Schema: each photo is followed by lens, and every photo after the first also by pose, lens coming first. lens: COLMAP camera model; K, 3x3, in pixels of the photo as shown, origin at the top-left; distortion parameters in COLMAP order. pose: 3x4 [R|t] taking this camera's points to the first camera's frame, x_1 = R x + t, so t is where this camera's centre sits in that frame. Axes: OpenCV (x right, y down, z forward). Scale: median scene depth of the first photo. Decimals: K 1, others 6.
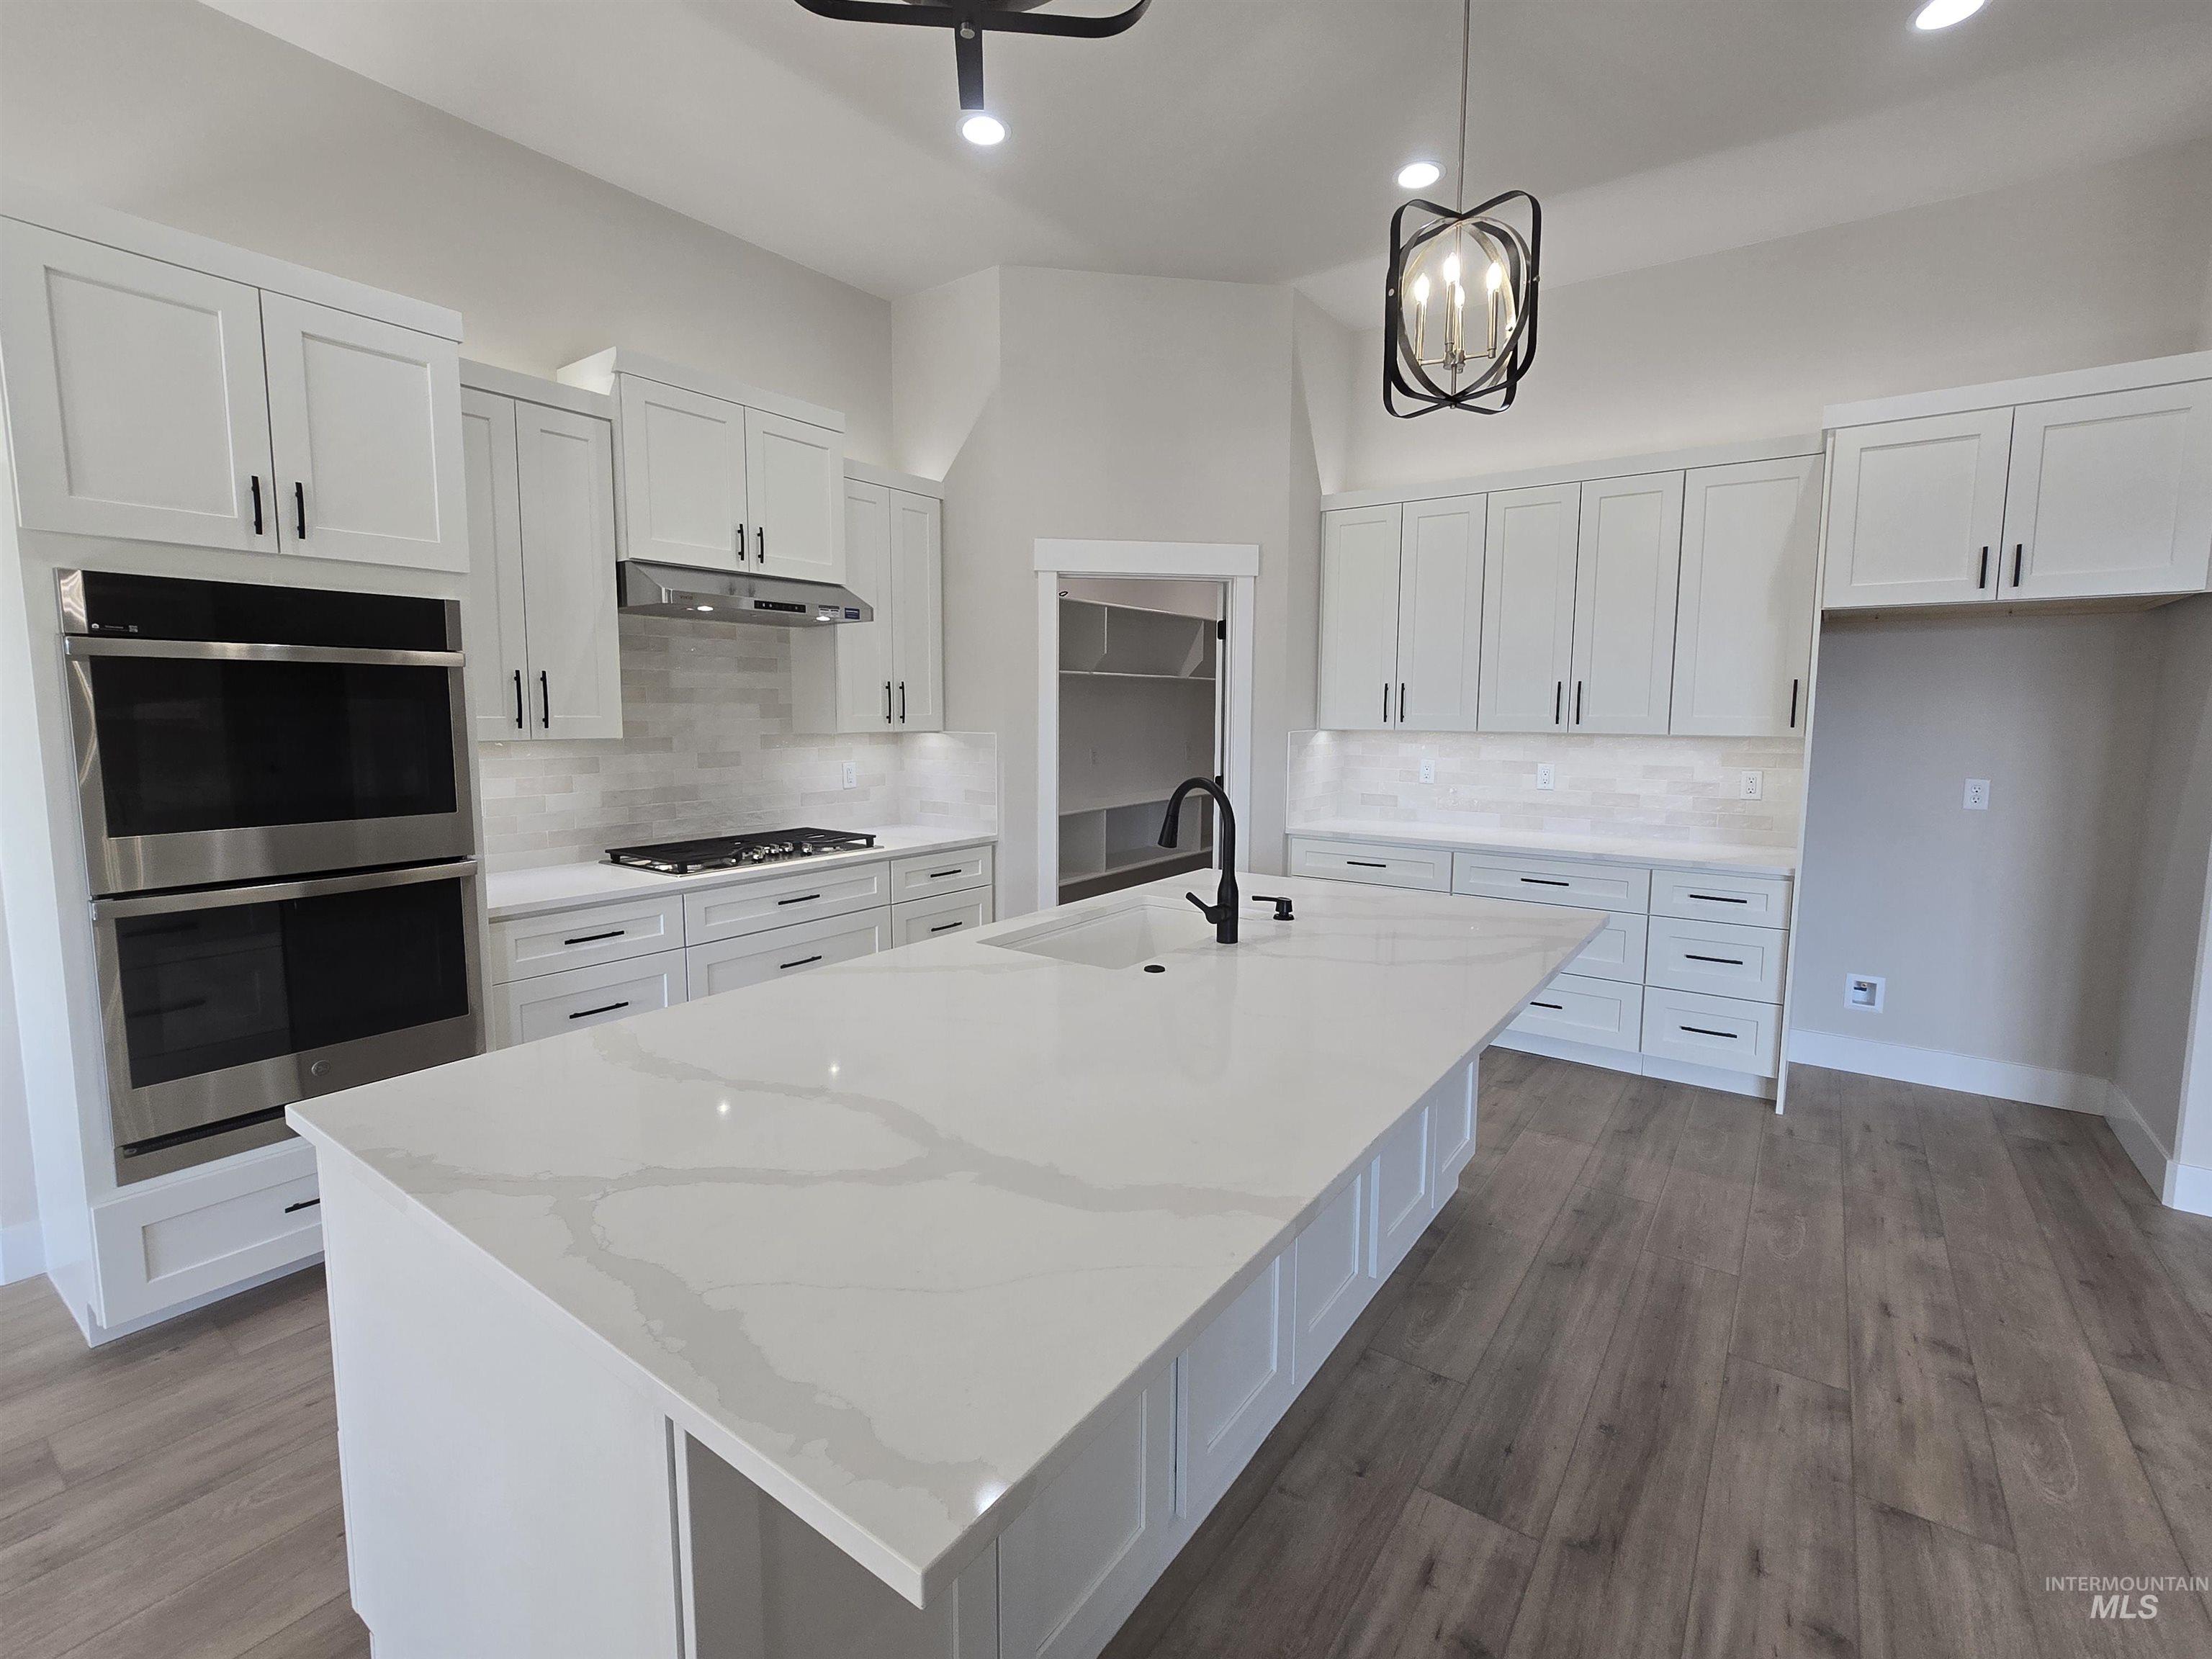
lens RADIAL K [[999.7, 0, 1098.3], [0, 999.7, 807.5], [0, 0, 1]] dist [-0.007832, 0.003150]
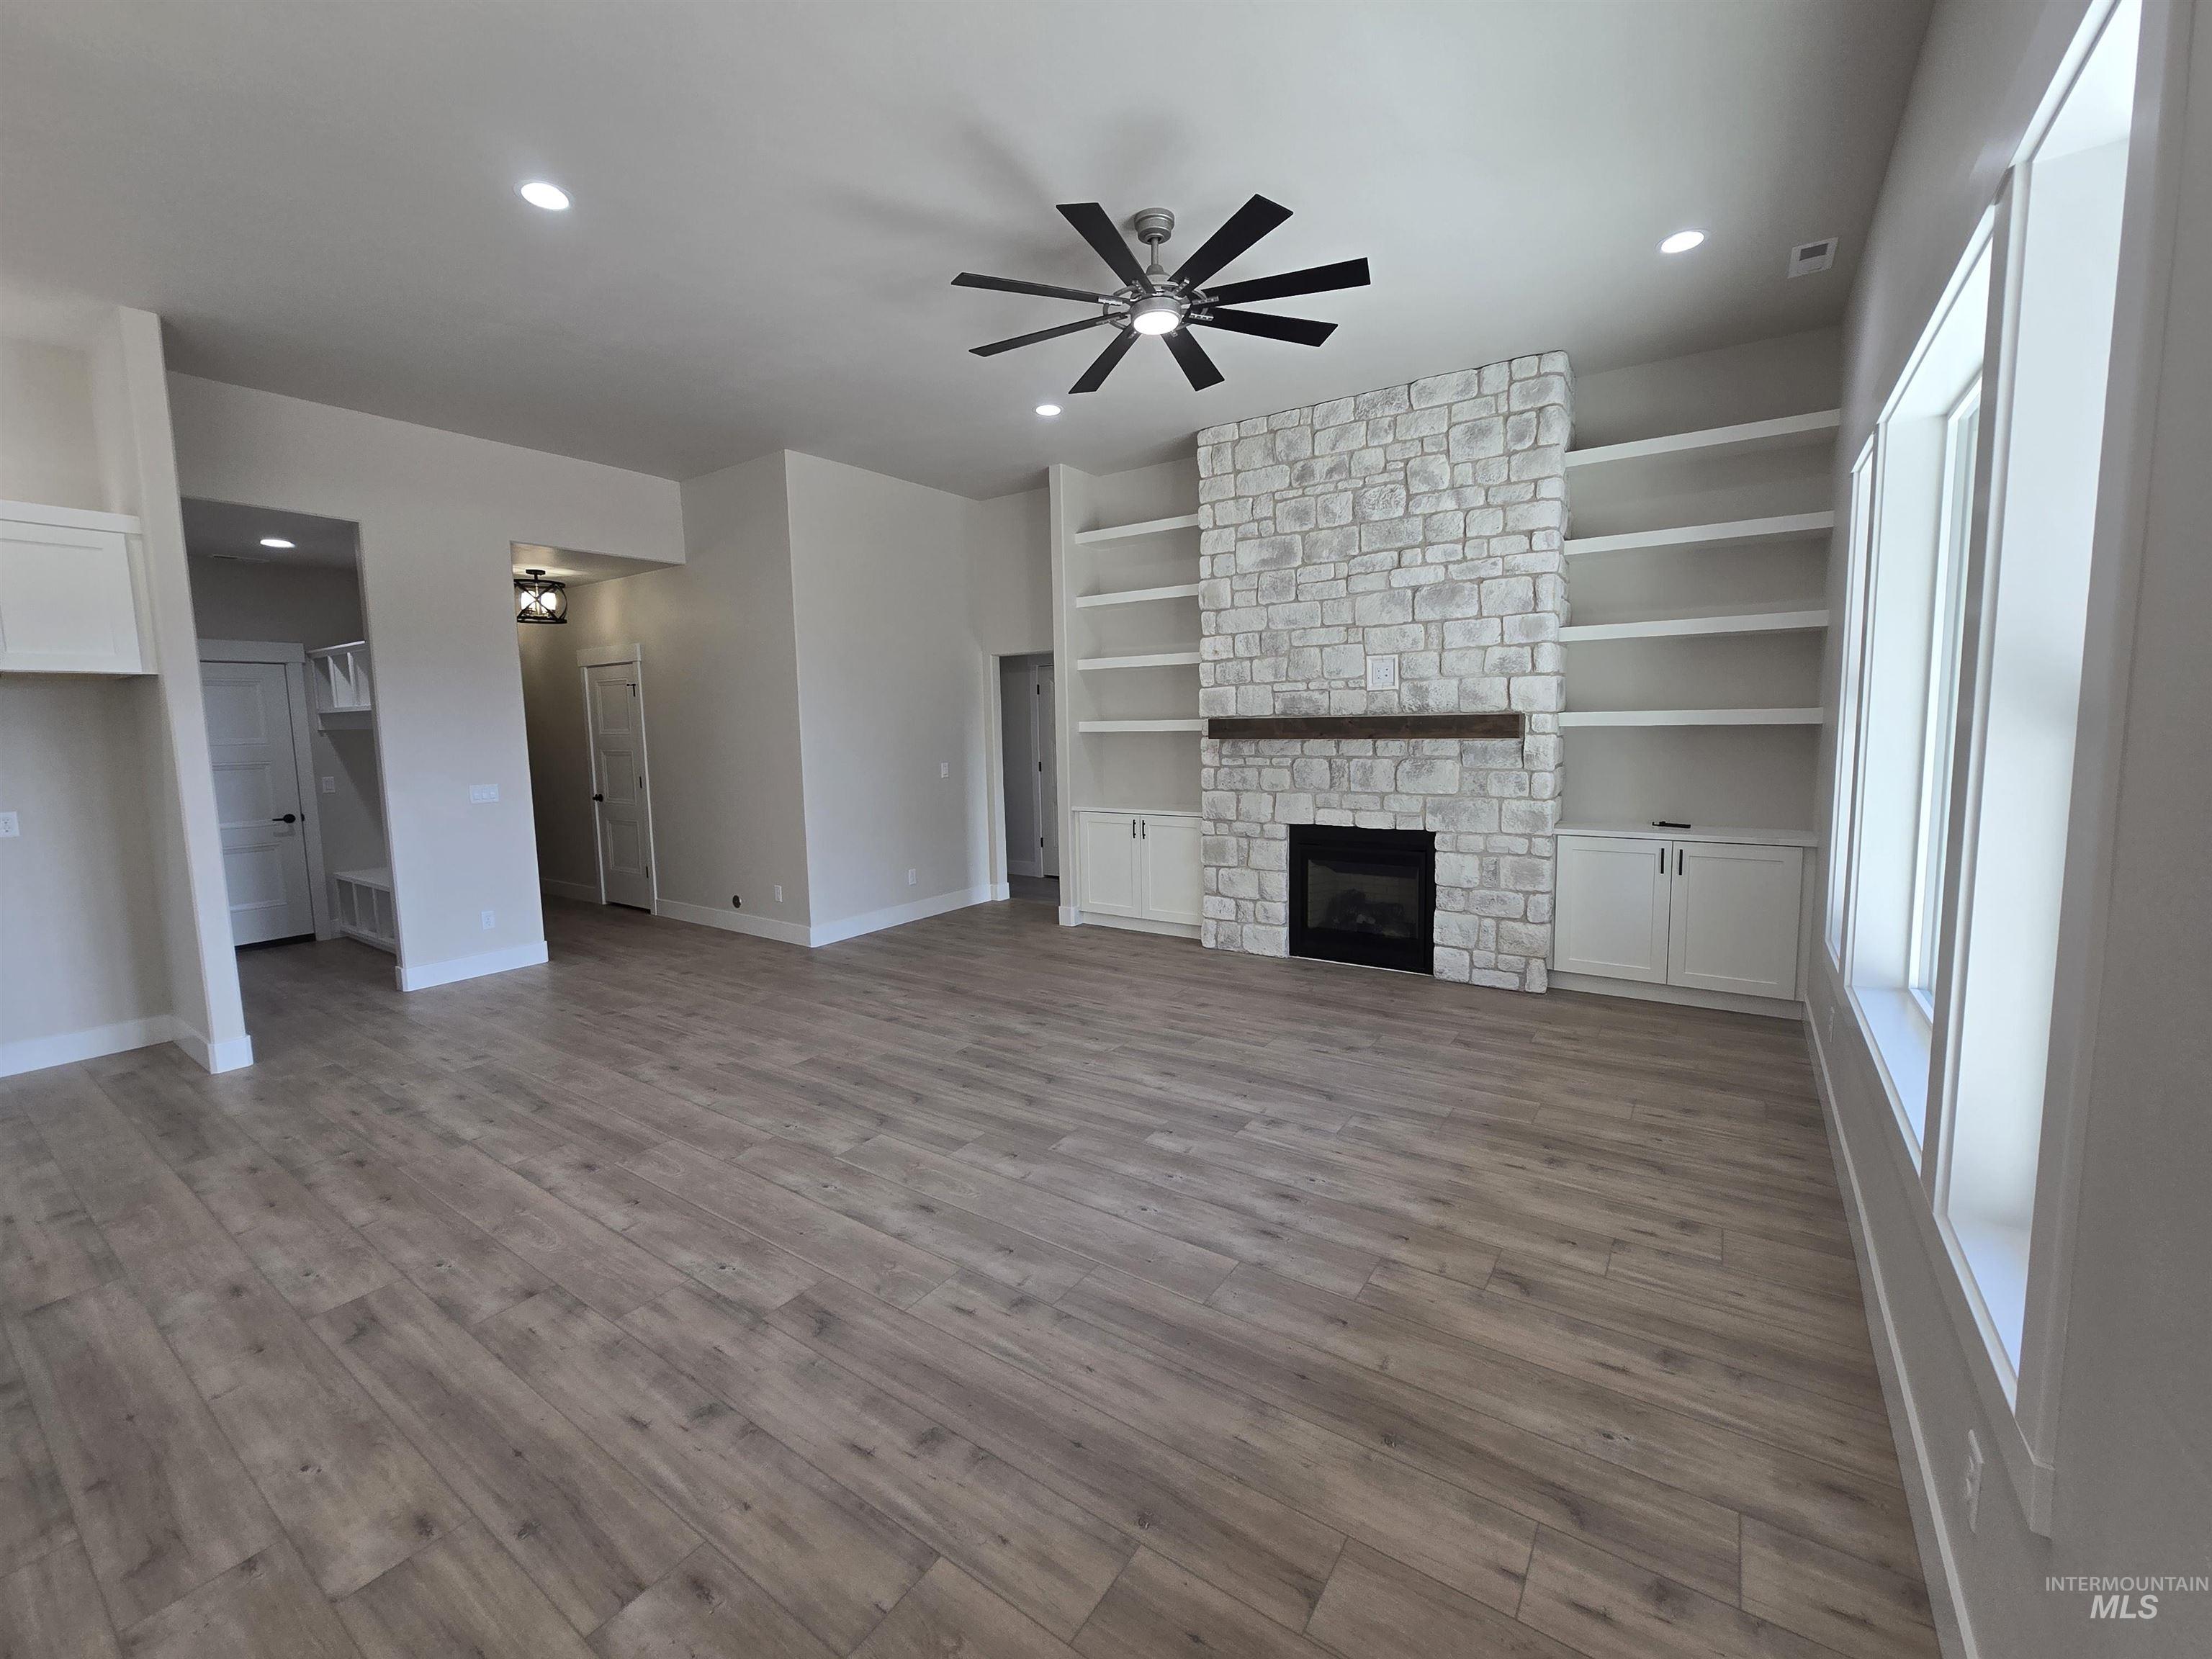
lens RADIAL K [[906.8, 0, 1101.3], [0, 906.8, 813.6], [0, 0, 1]] dist [-0.006234, 0.001427]
pose [[-0.020368, -0.107278, 0.994020, -0.259332], [0.121124, 0.986639, 0.108963, 0.016671], [-0.992428, 0.122619, -0.007101, -0.348674]]
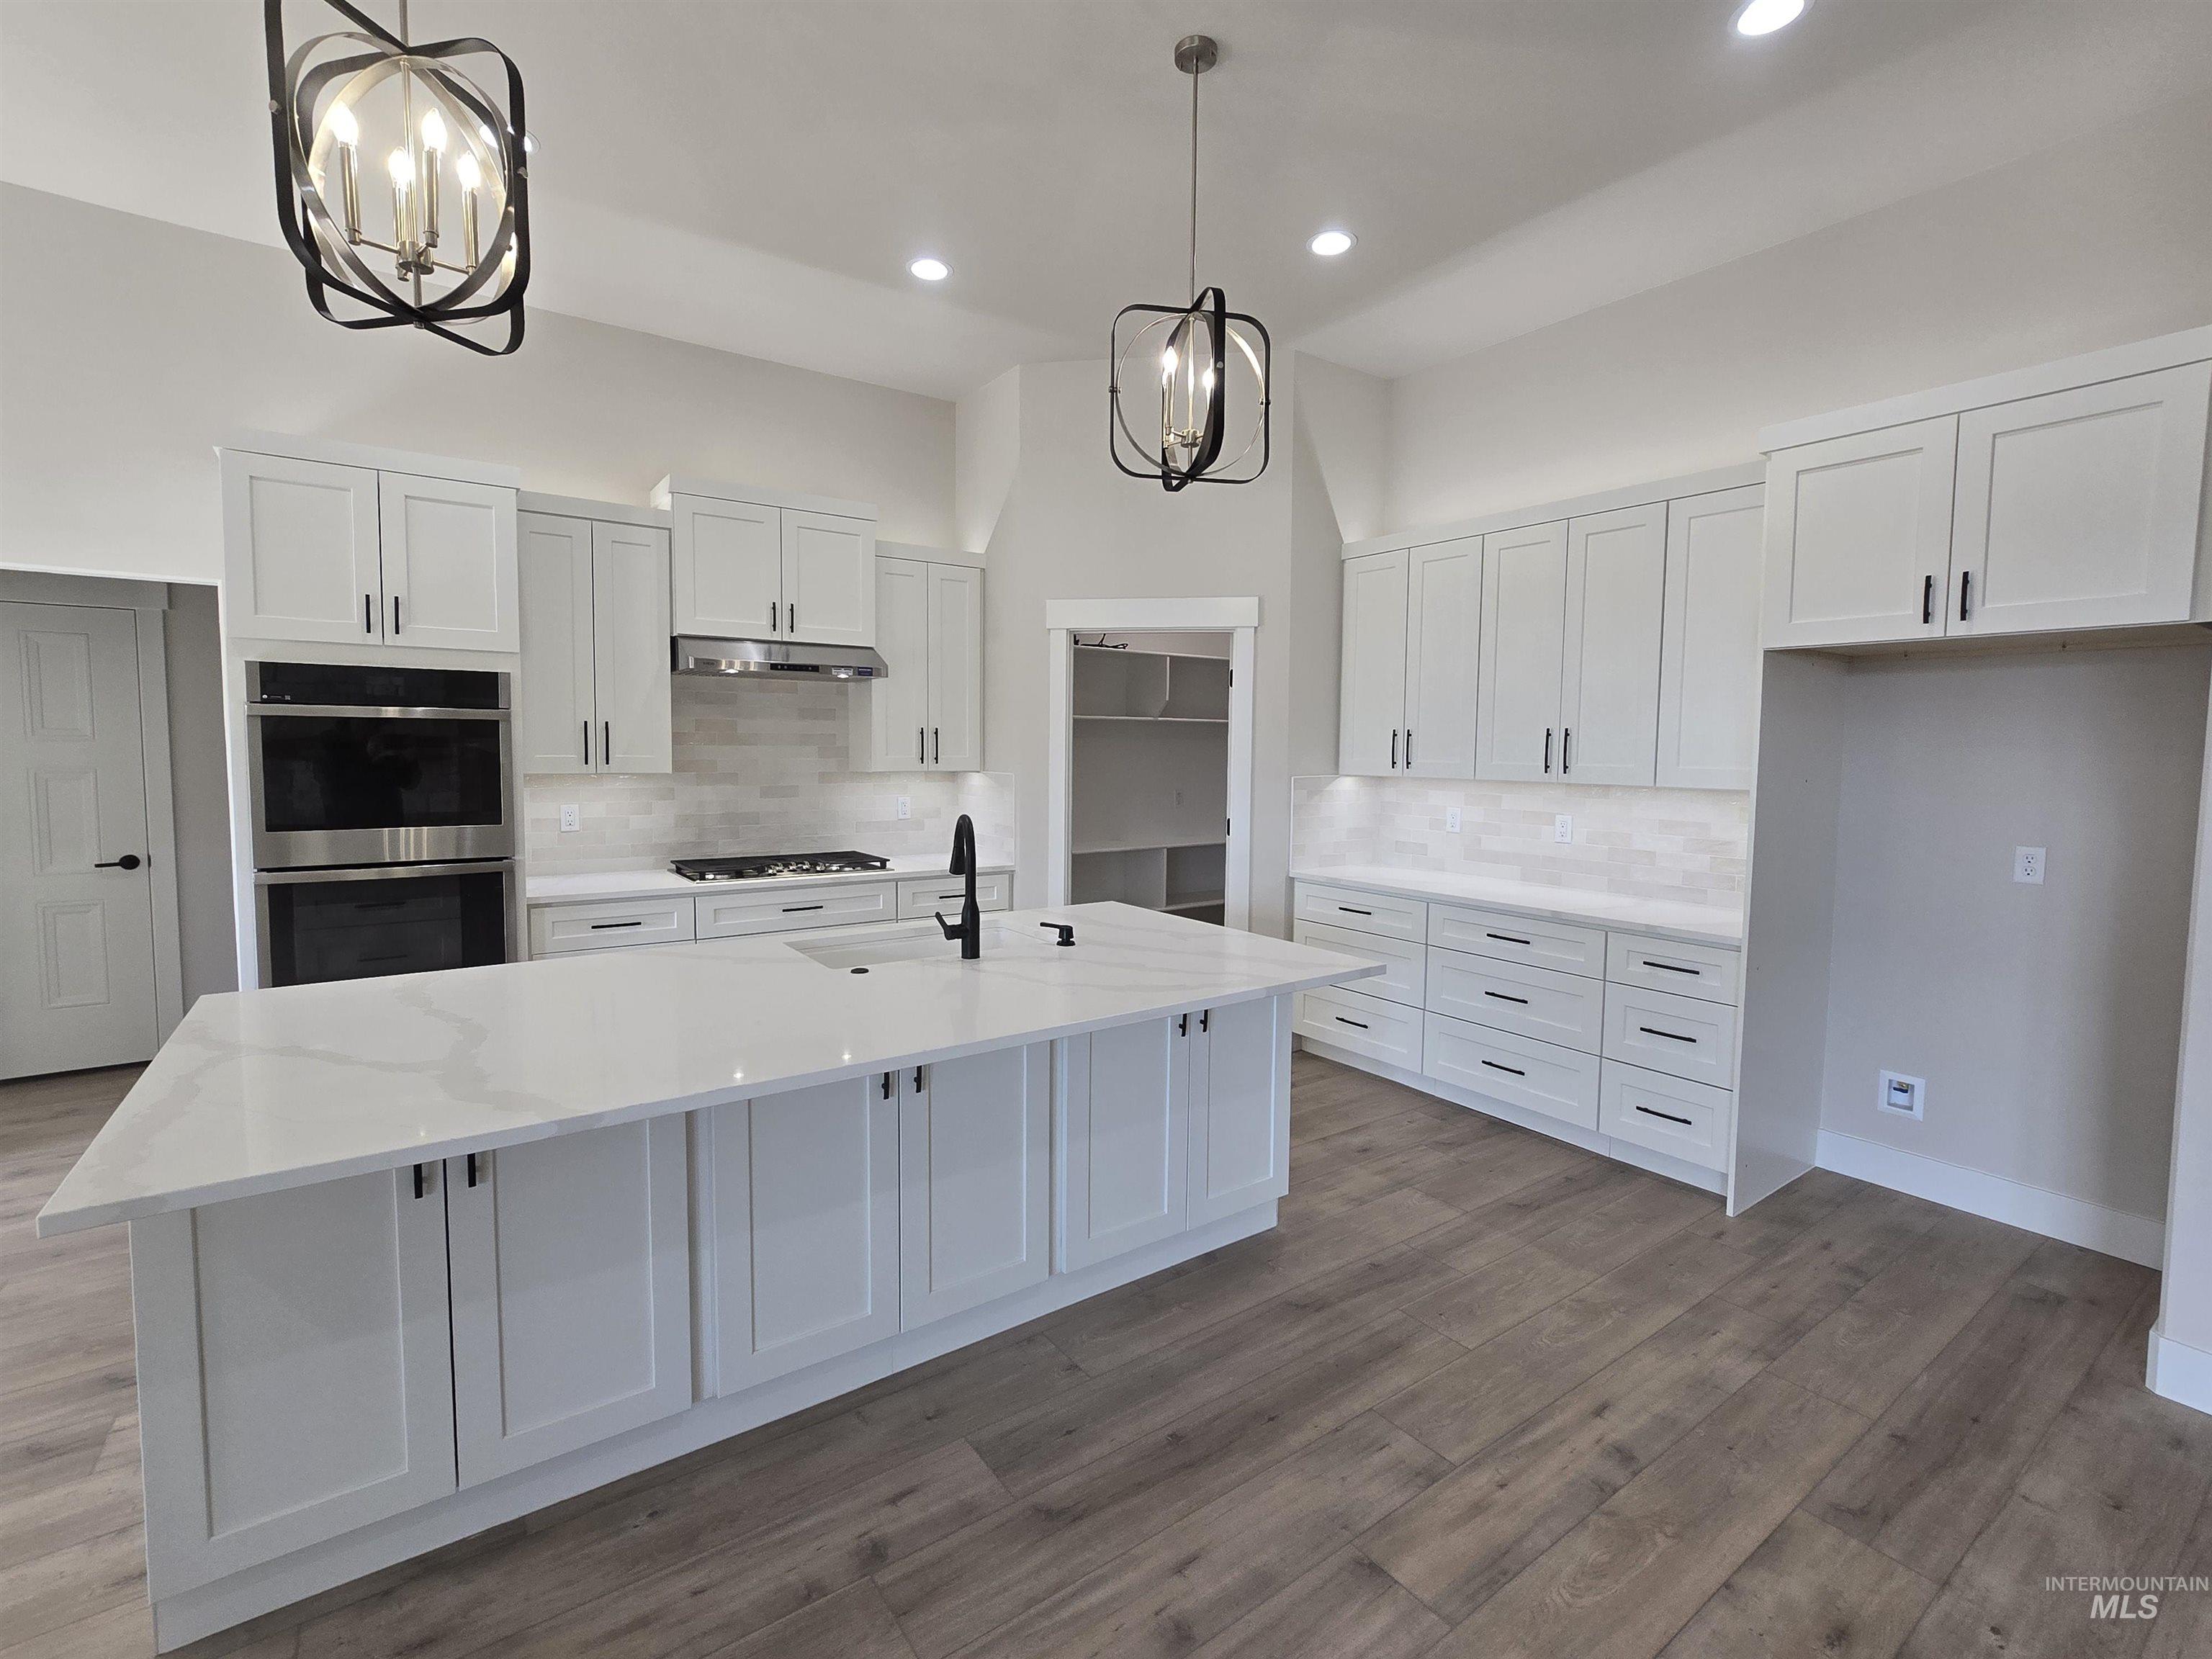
lens RADIAL K [[999.7, 0, 1098.0], [0, 999.7, 805.9], [0, 0, 1]] dist [-0.007832, 0.003150]
pose [[0.947372, 0.025470, -0.319120, 0.456560], [-0.038470, 0.998664, -0.034501, -0.004460], [0.317815, 0.044961, 0.947086, -0.036524]]
